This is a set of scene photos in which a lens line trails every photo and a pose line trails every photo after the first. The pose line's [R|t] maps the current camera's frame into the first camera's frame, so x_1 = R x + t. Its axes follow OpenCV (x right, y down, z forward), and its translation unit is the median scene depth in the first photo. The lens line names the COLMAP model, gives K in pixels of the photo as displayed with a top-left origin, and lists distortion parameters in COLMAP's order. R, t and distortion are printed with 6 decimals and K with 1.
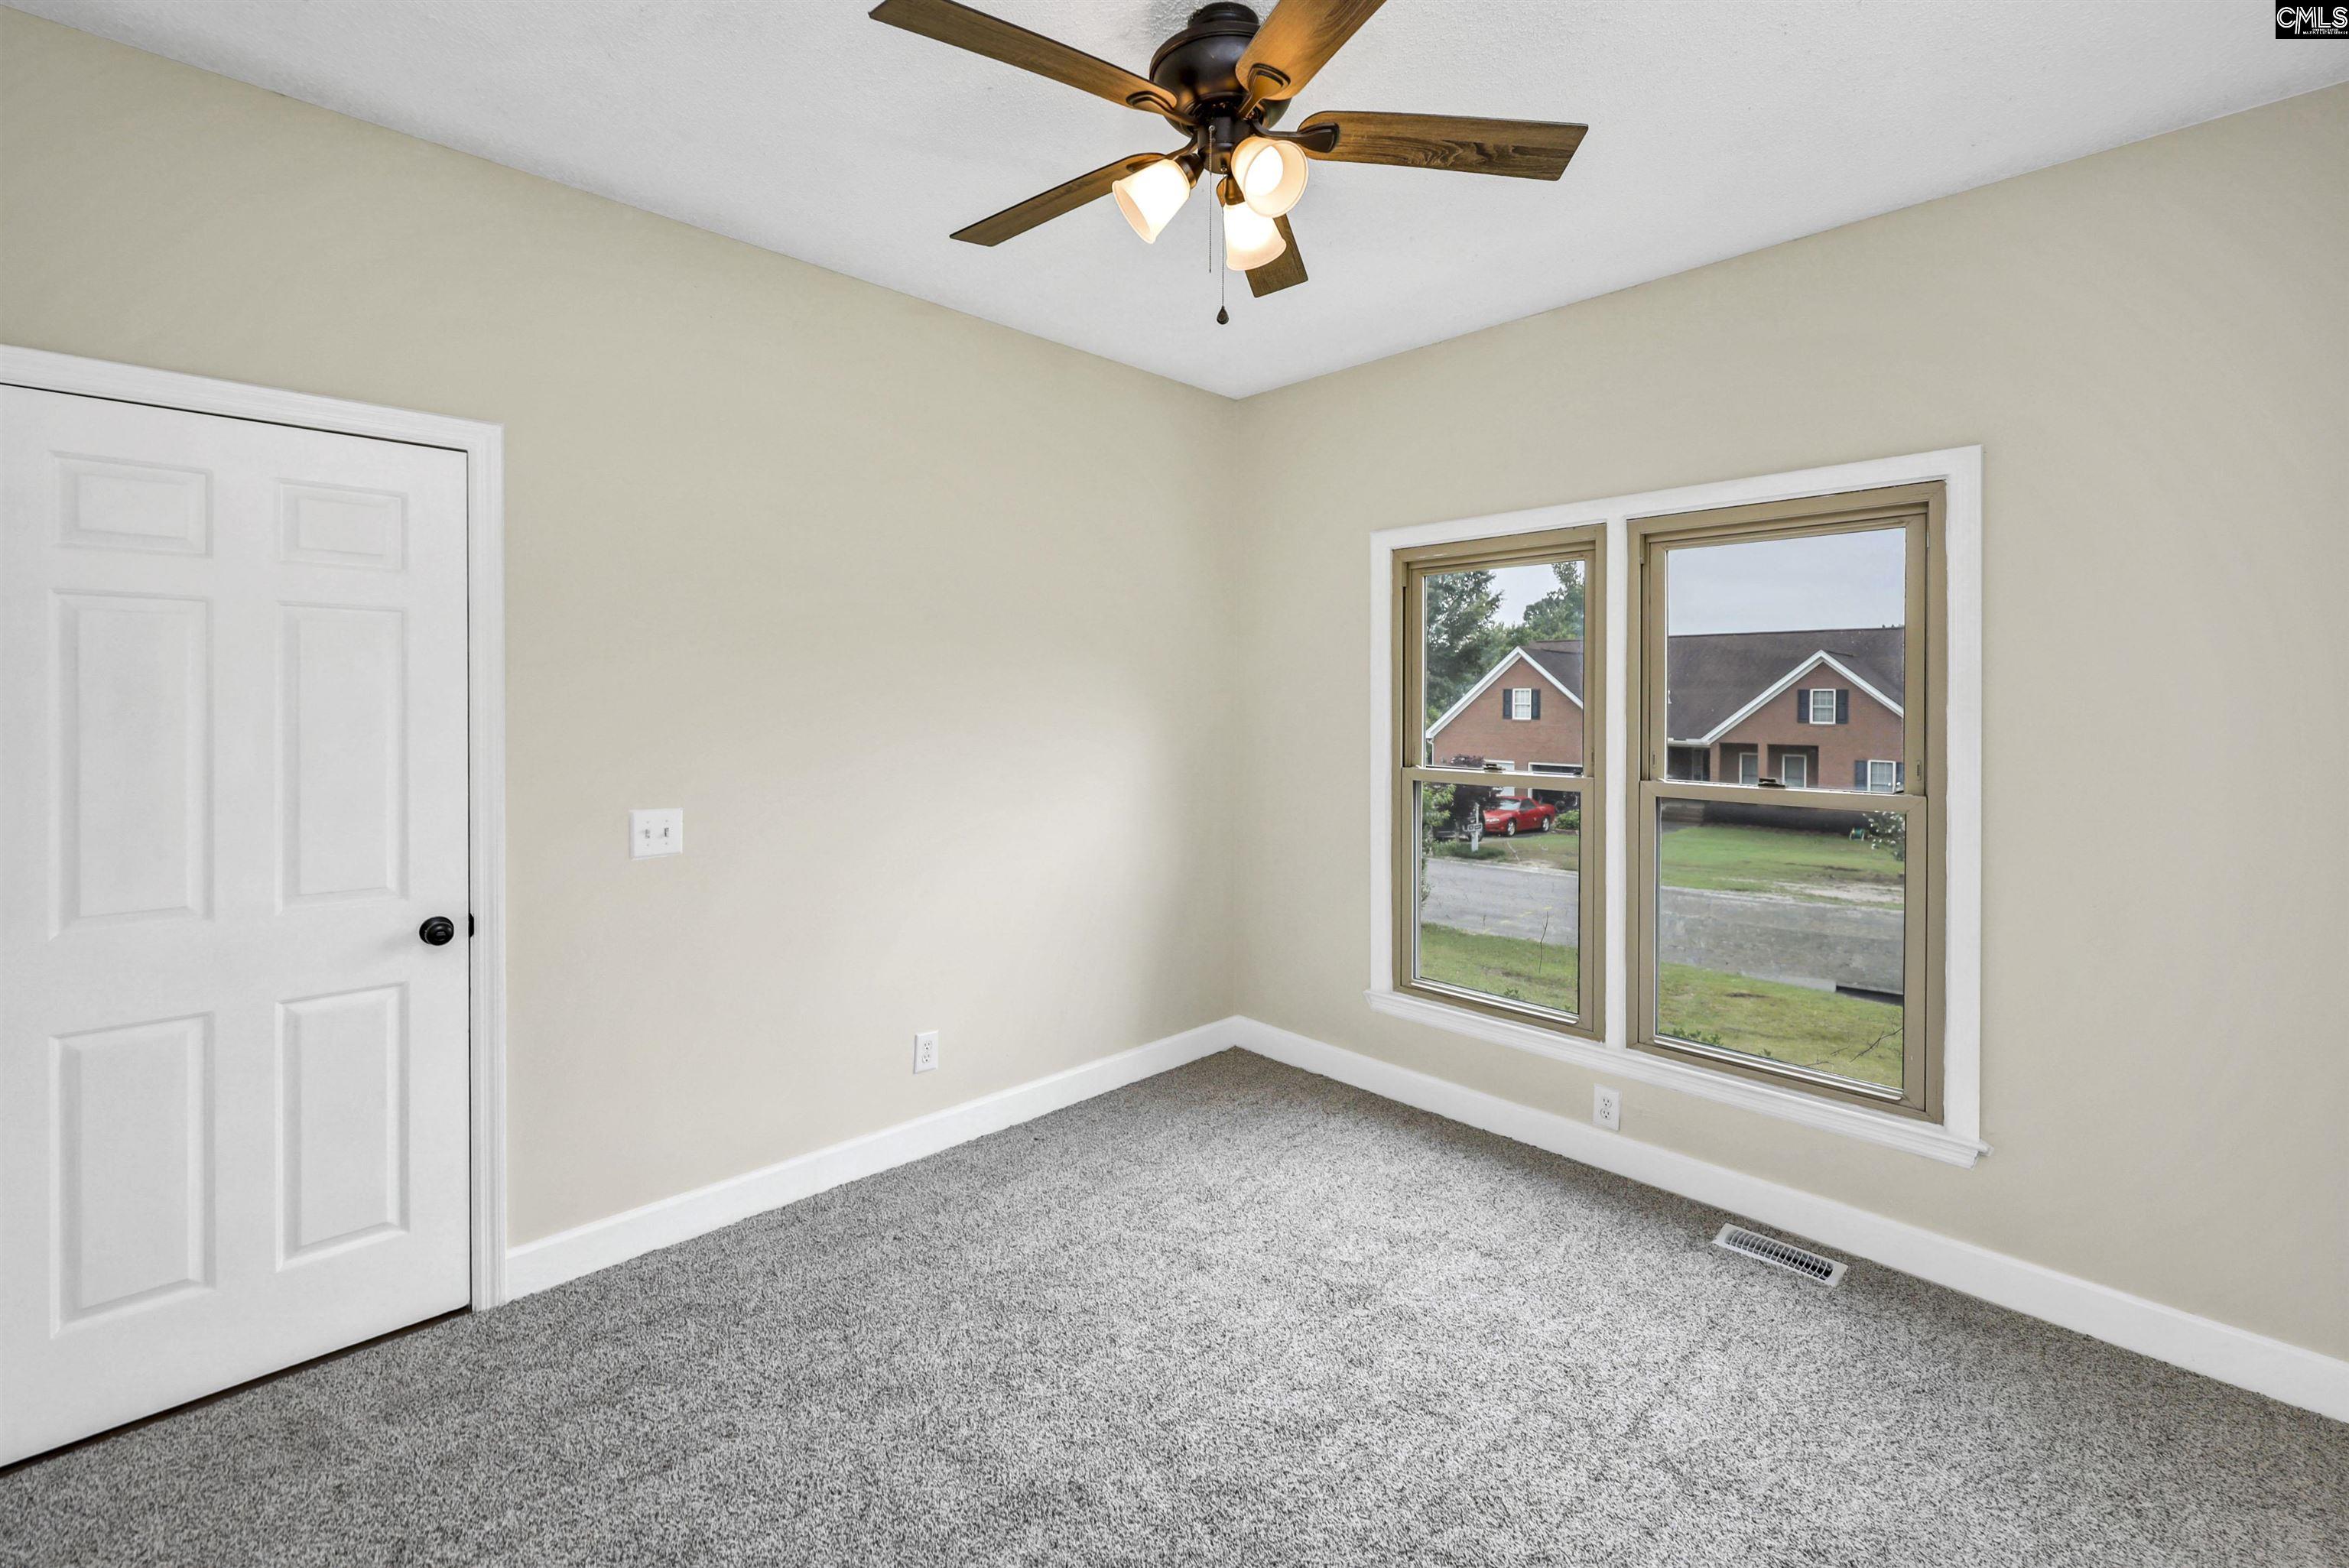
lens RADIAL K [[985.9, 0, 1183.8], [0, 985.9, 714.8], [0, 0, 1]] dist [0.001559, -0.000064]
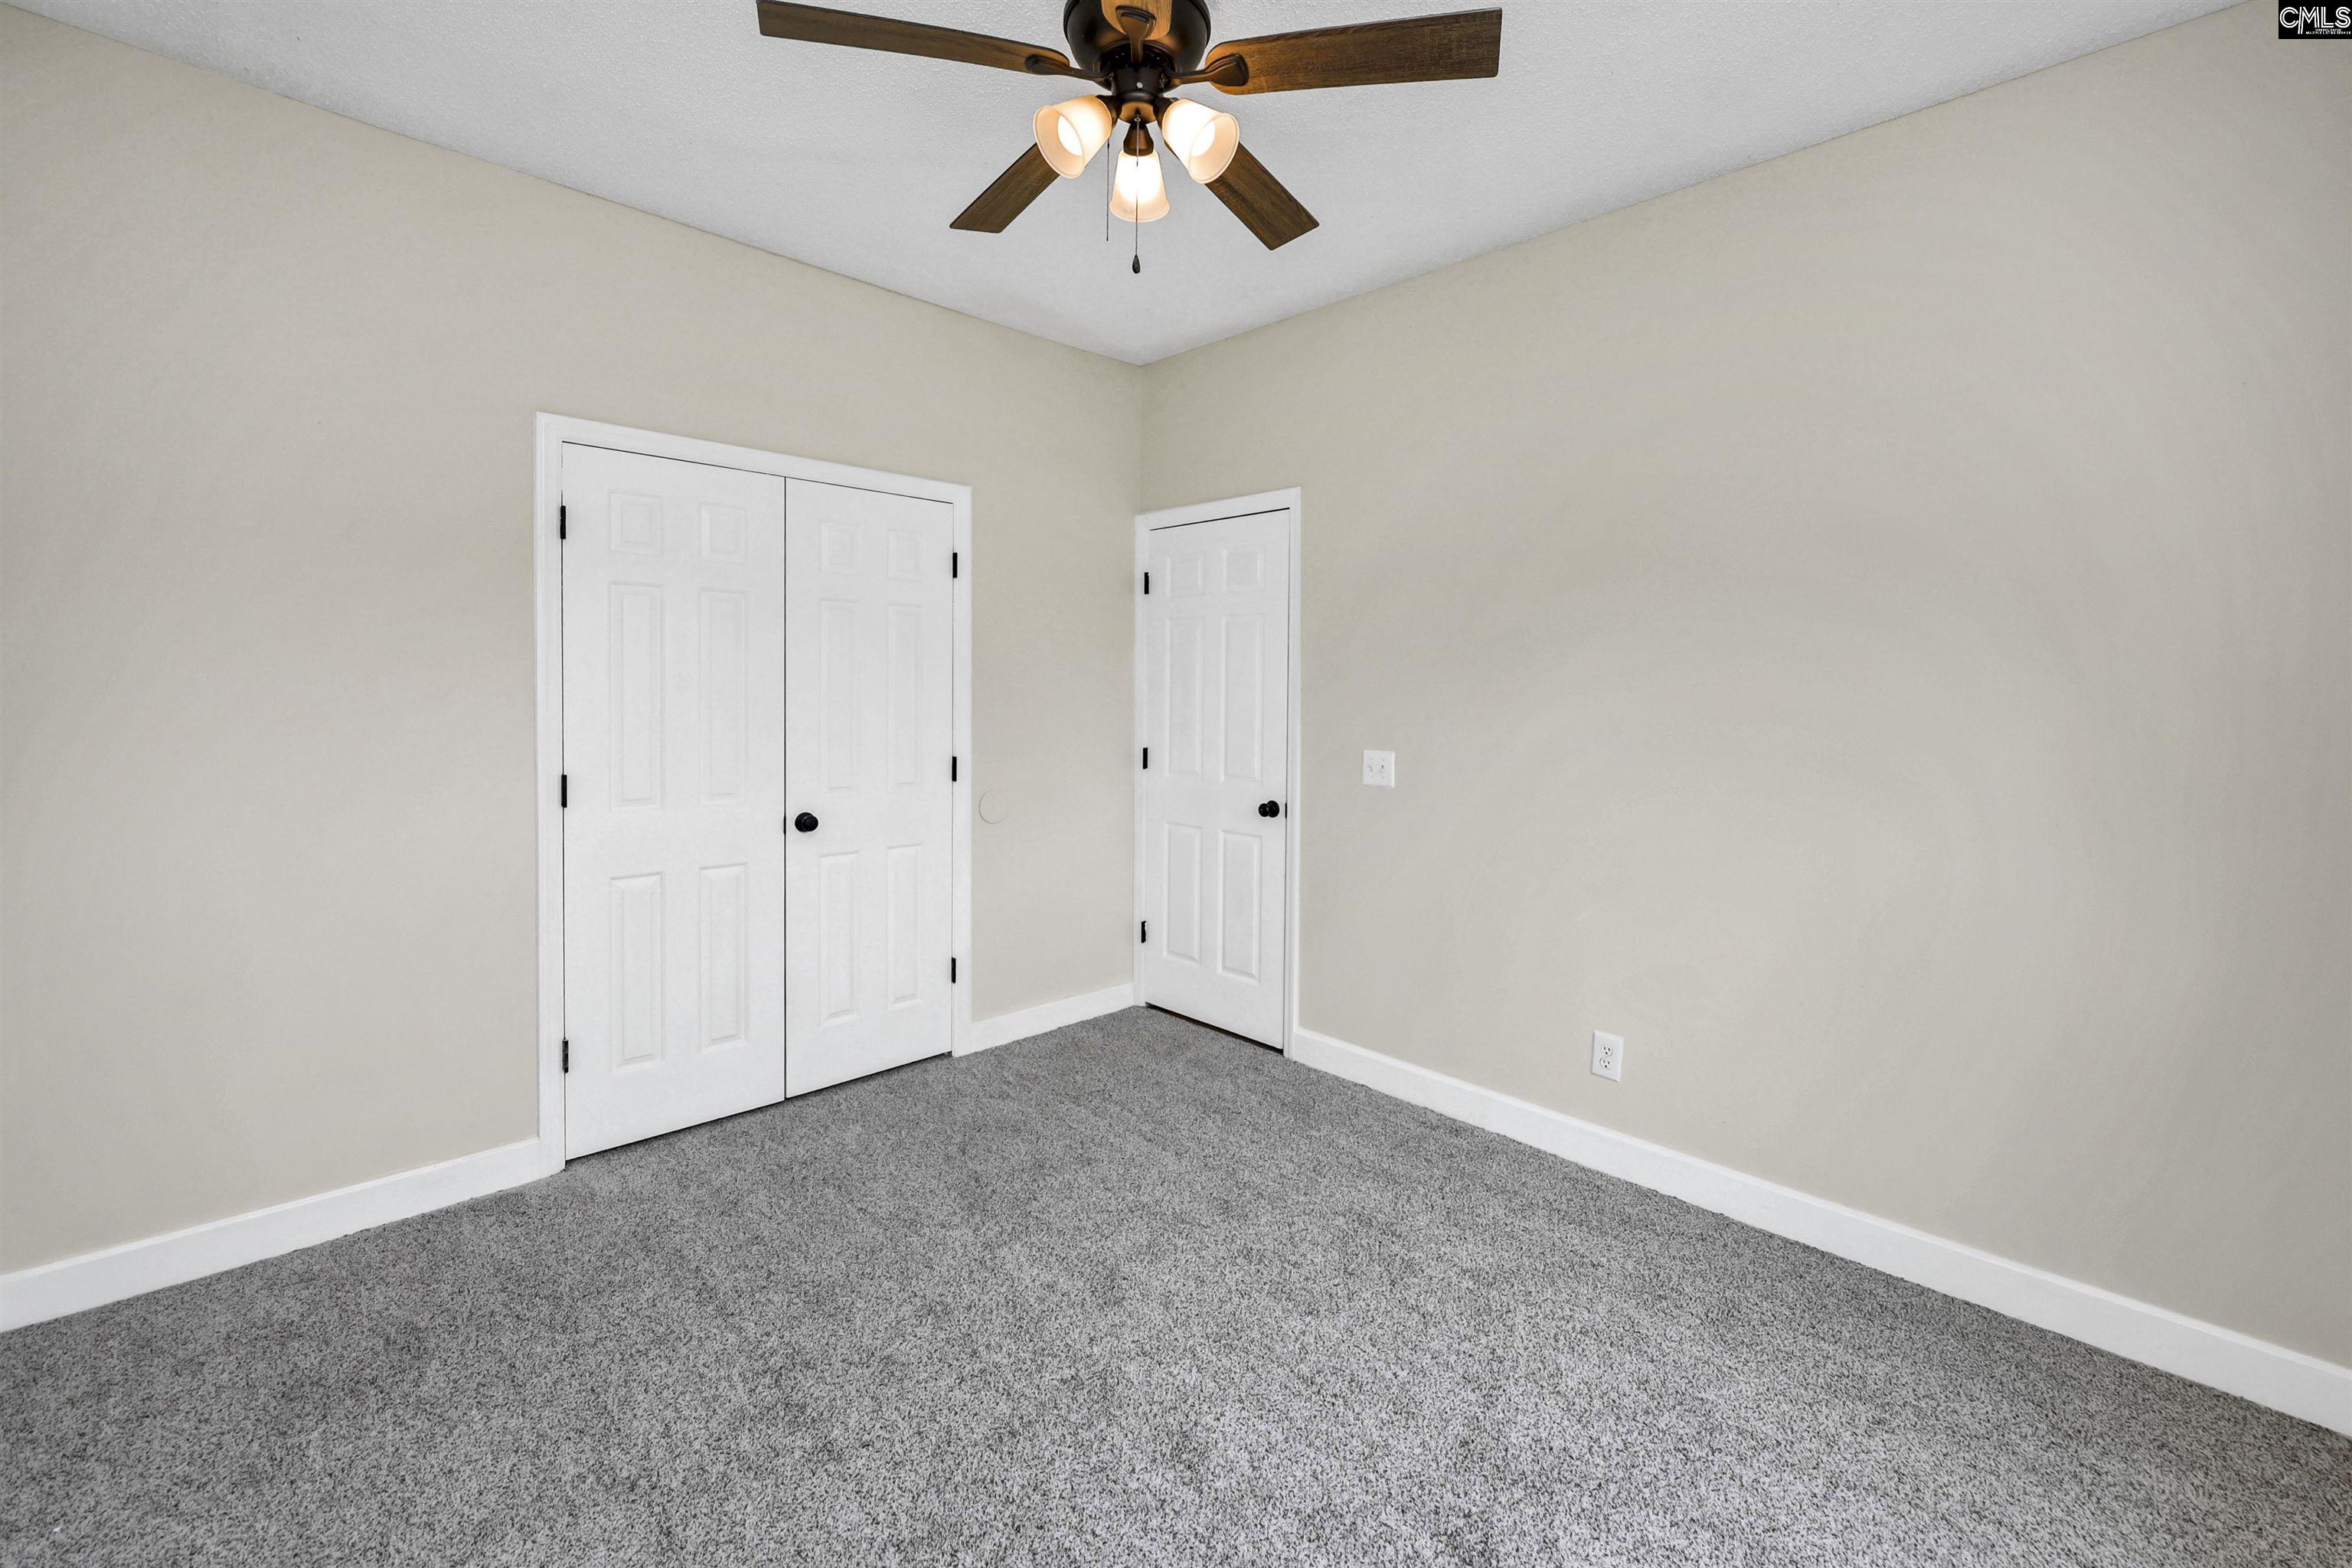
lens RADIAL K [[987.2, 0, 1185.3], [0, 987.2, 714.7], [0, 0, 1]] dist [0.001559, -0.000064]
pose [[0.001757, 0.024190, -0.999706, 0.507274], [-0.020259, 0.999503, 0.024150, 0.015684], [0.999793, 0.020210, 0.002246, 0.498109]]
